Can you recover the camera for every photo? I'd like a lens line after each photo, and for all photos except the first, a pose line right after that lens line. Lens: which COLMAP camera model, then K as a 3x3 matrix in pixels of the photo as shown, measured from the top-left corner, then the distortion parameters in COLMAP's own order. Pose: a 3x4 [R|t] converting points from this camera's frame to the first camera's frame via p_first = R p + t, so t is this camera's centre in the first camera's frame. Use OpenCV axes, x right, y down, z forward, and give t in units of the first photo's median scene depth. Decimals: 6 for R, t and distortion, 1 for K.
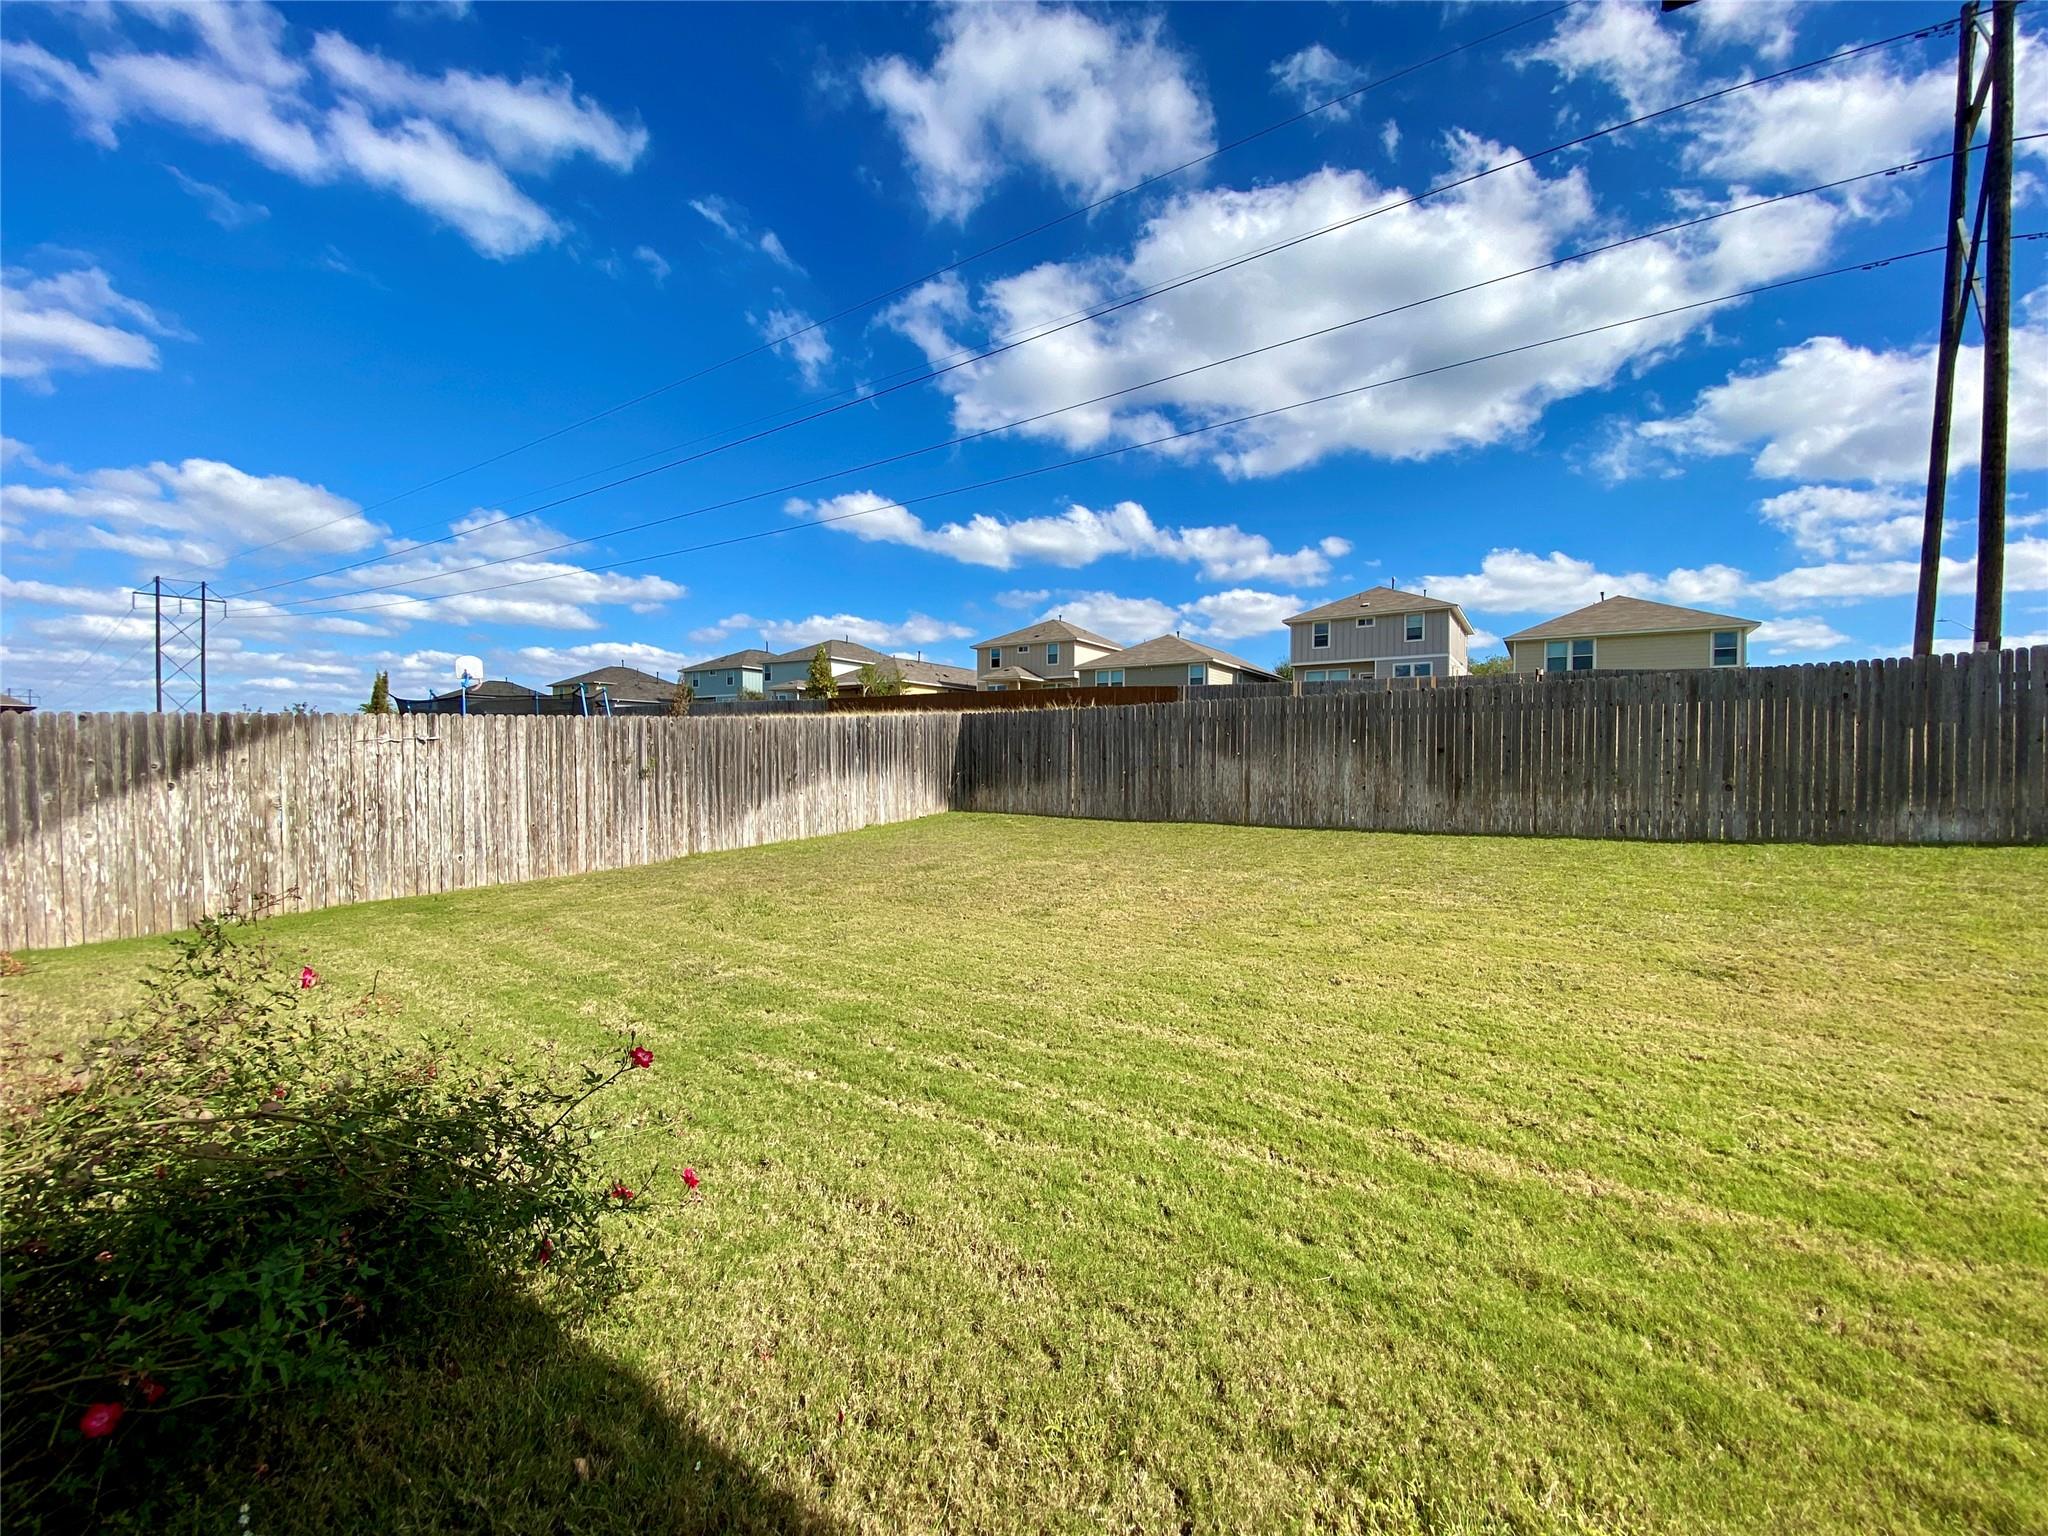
lens RADIAL K [[812.8, 0, 1000.4], [0, 812.8, 770.0], [0, 0, 1]] dist [-0.000803, -0.017911]
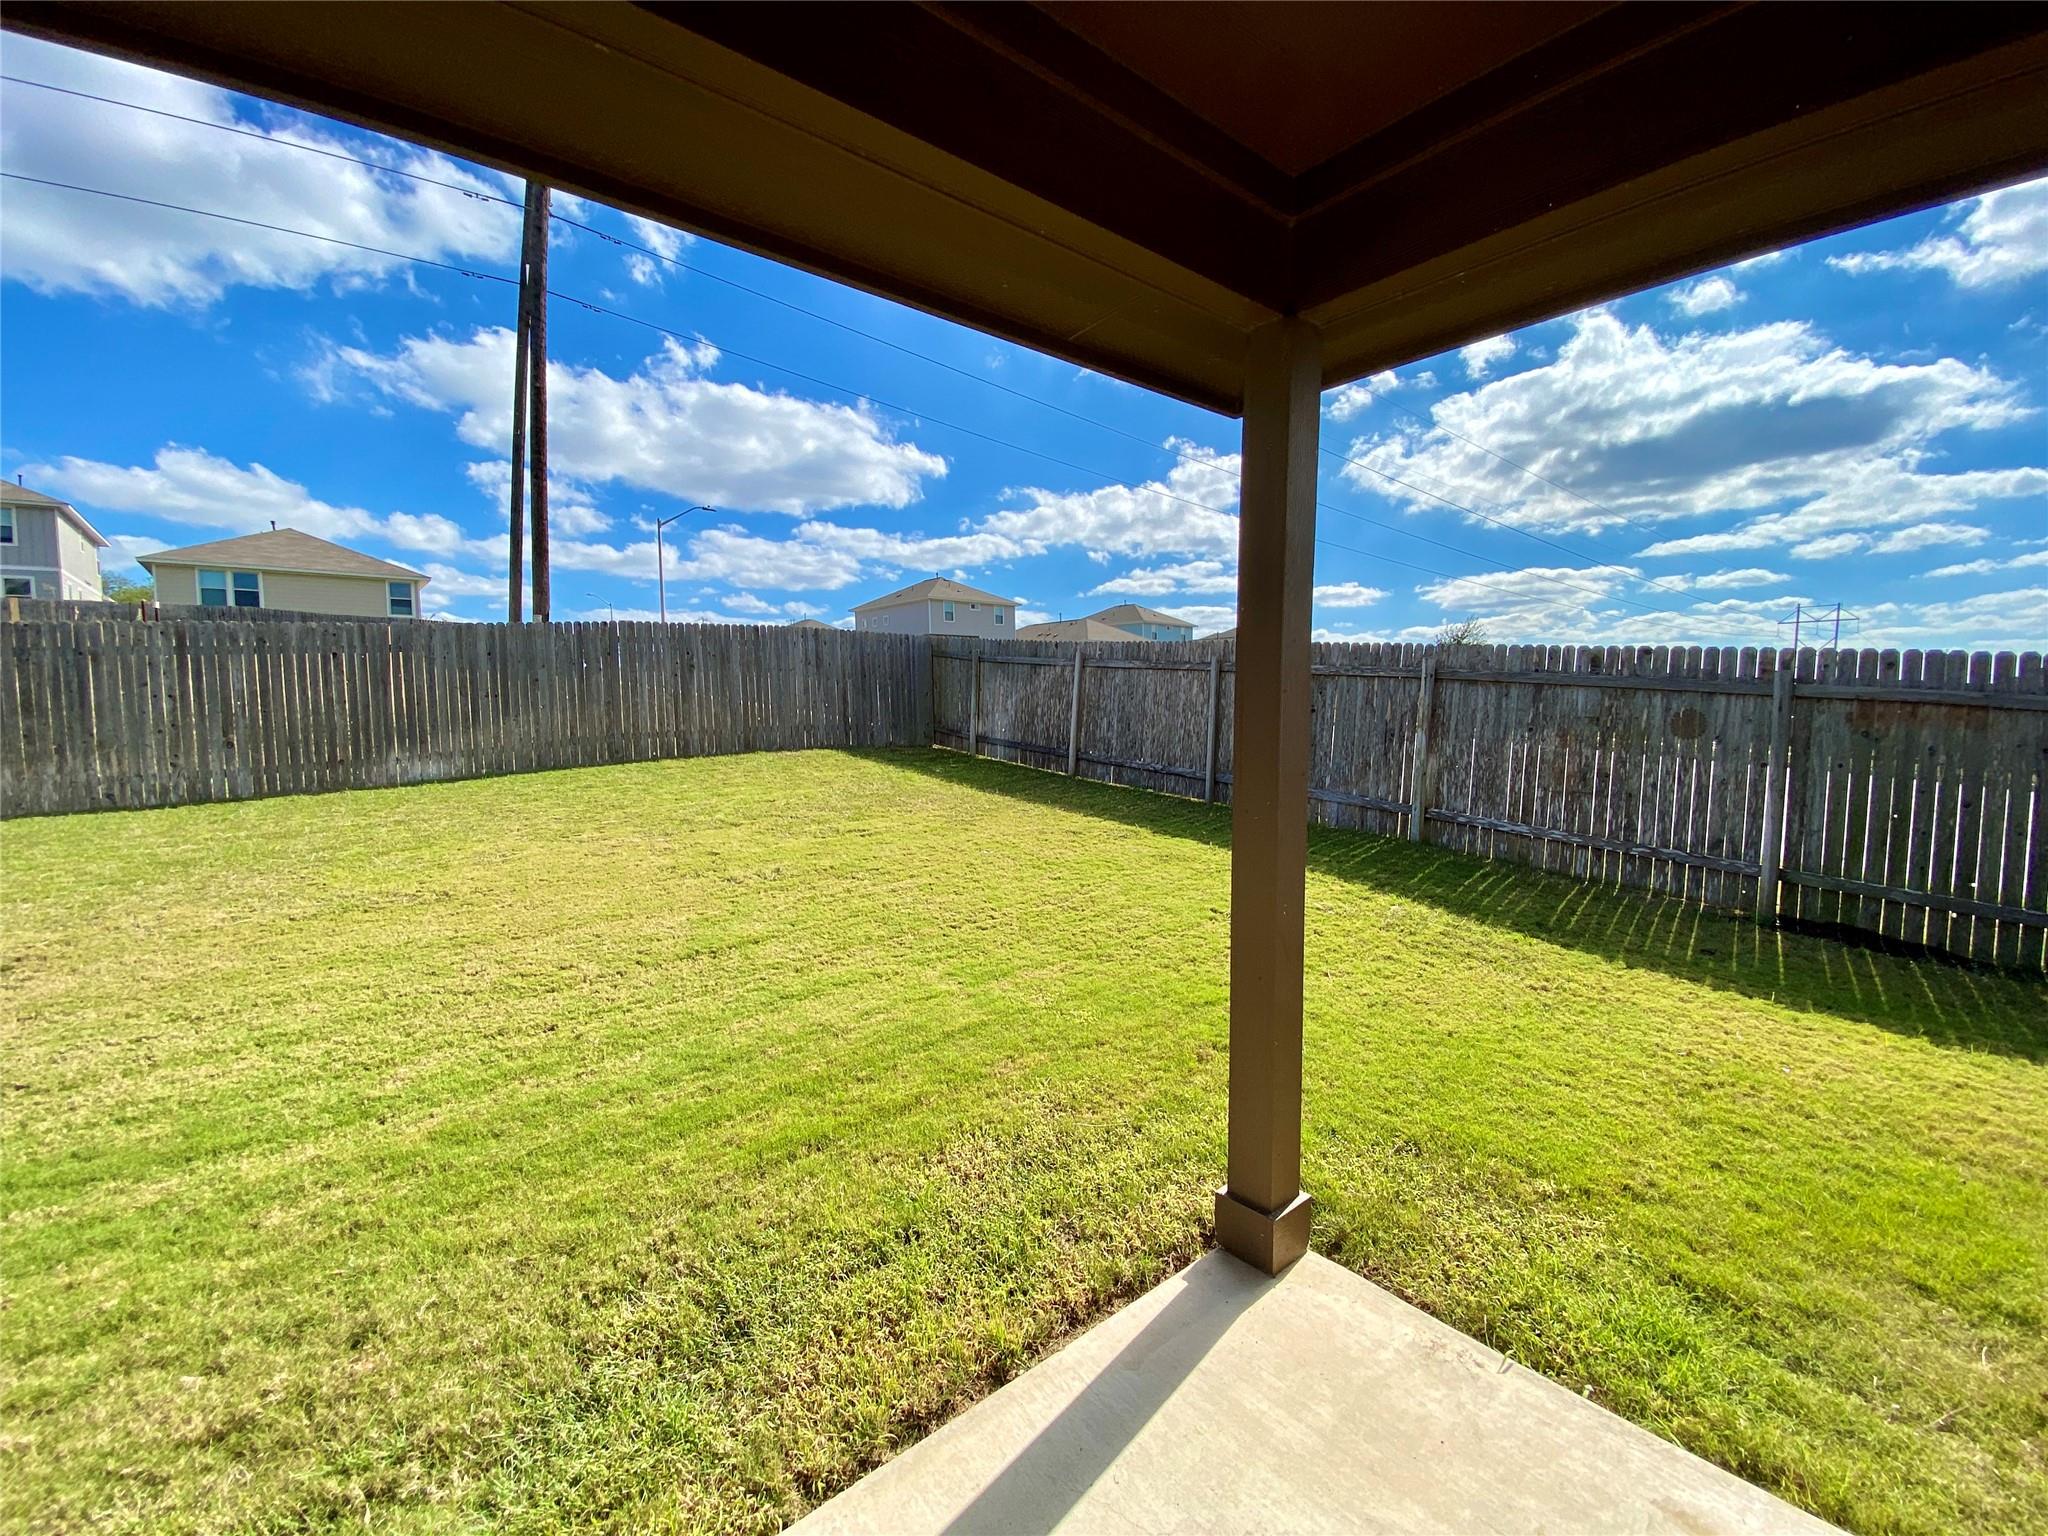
lens RADIAL K [[826.8, 0, 1024.0], [0, 826.8, 768.0], [0, 0, 1]] dist [0.030734, -0.027883]
pose [[0.248428, -0.084992, 0.964914, 0.158207], [0.023180, 0.996379, 0.081796, -0.008714], [-0.968373, 0.002047, 0.249499, -0.164434]]
